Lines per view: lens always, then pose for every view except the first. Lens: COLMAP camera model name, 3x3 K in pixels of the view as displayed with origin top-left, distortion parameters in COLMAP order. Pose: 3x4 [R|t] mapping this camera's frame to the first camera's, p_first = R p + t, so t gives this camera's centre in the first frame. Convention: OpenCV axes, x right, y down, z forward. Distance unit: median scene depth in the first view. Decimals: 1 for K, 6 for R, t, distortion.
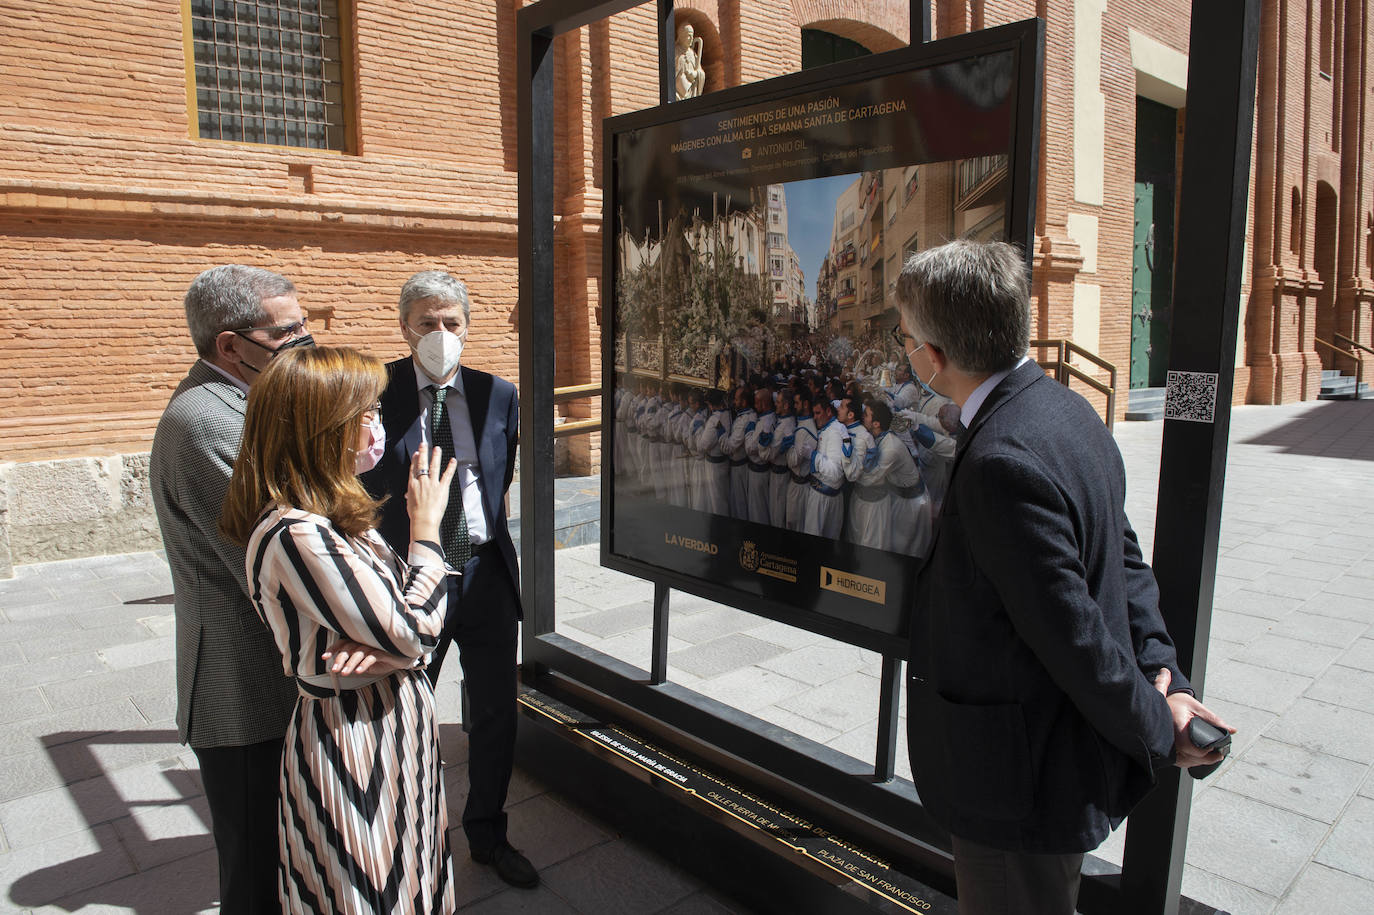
lens RADIAL K [[931.3, 0, 689.7], [0, 931.3, 462.9], [0, 0, 1]] dist [-0.053094, -0.002183]
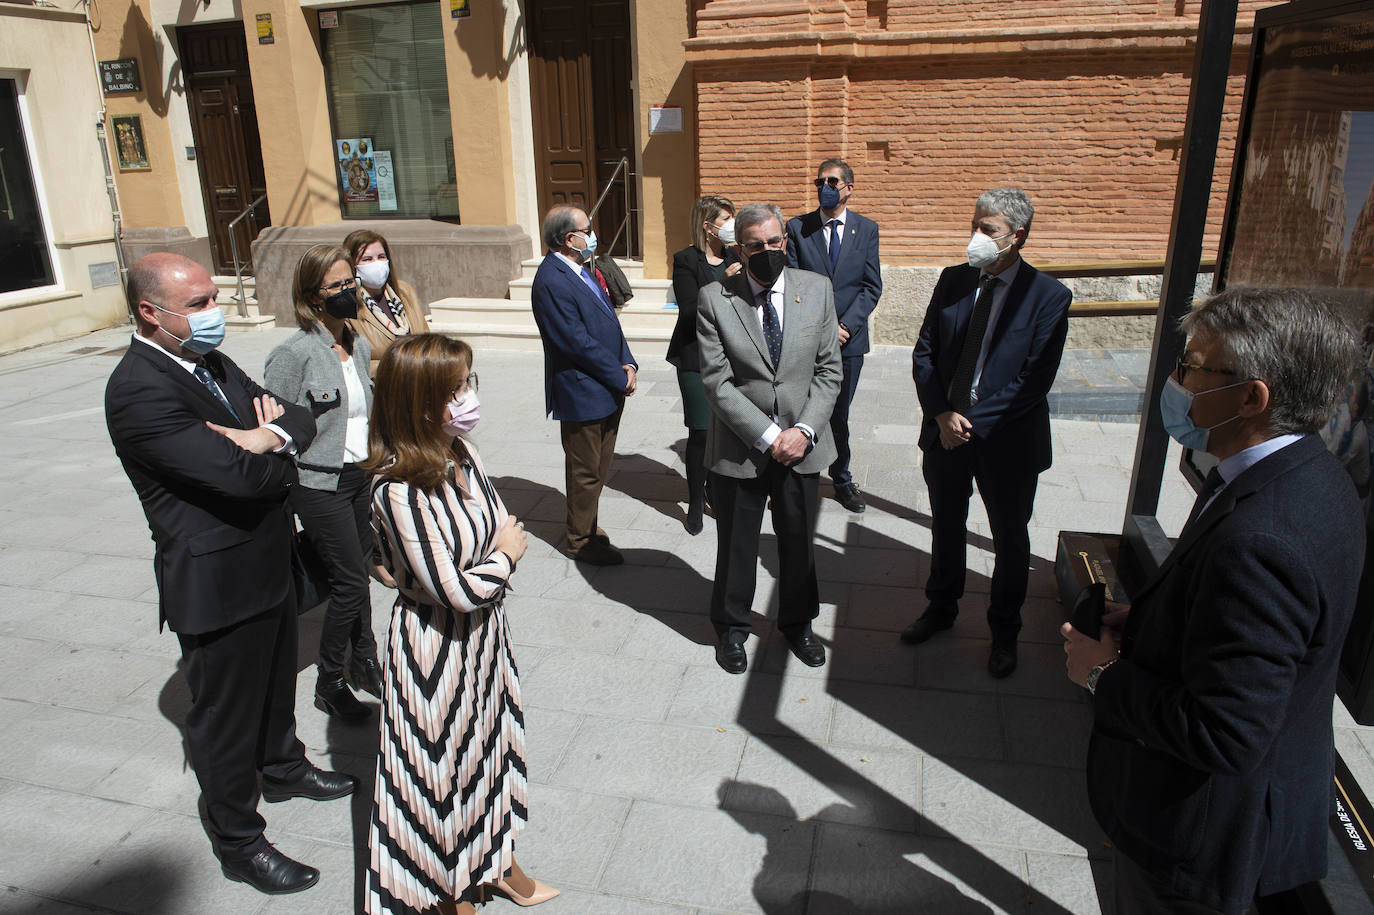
lens RADIAL K [[931.3, 0, 691.6], [0, 931.3, 464.1], [0, 0, 1]] dist [-0.053094, -0.002183]
pose [[0.563853, 0.275768, -0.778474, 0.212861], [-0.090150, 0.957524, 0.273899, -0.067897], [0.820940, -0.084259, 0.564763, -0.006377]]
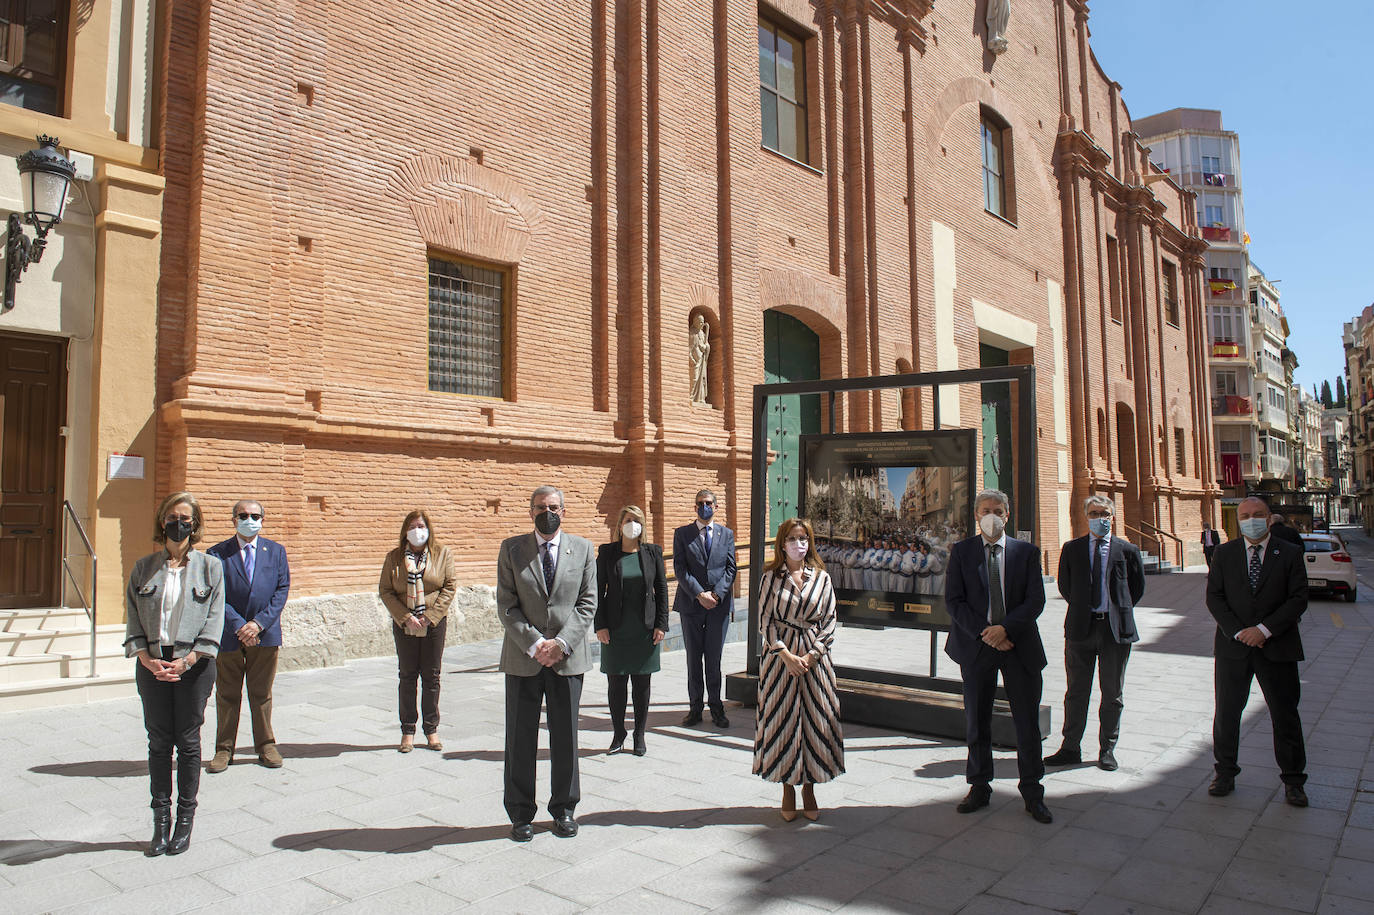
lens RADIAL K [[962.4, 0, 691.4], [0, 962.4, 460.2], [0, 0, 1]] dist [-0.044552, -0.008920]
pose [[0.988235, 0.020182, 0.151604, -0.401344], [0.010326, 0.980188, -0.197798, 0.108507], [-0.152593, 0.197036, 0.968448, -0.760506]]
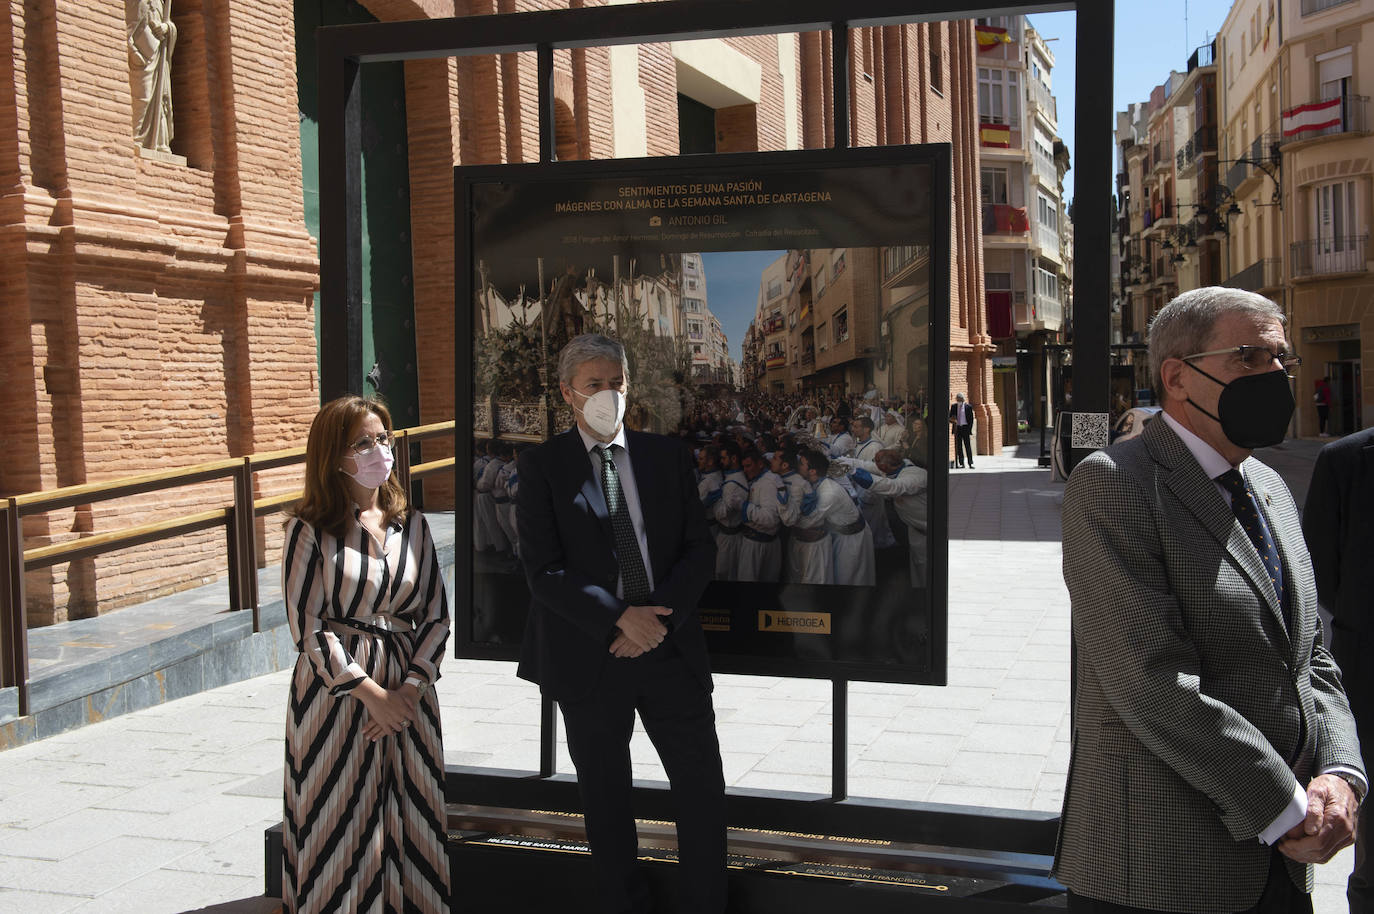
lens RADIAL K [[1486.0, 0, 718.8], [0, 1486.0, 446.8], [0, 0, 1]] dist [0.035901, 0.000000]
pose [[0.869033, -0.027098, 0.494012, -0.313015], [0.081932, 0.992595, -0.089682, 0.032048], [-0.487923, 0.118413, 0.864817, -0.198806]]
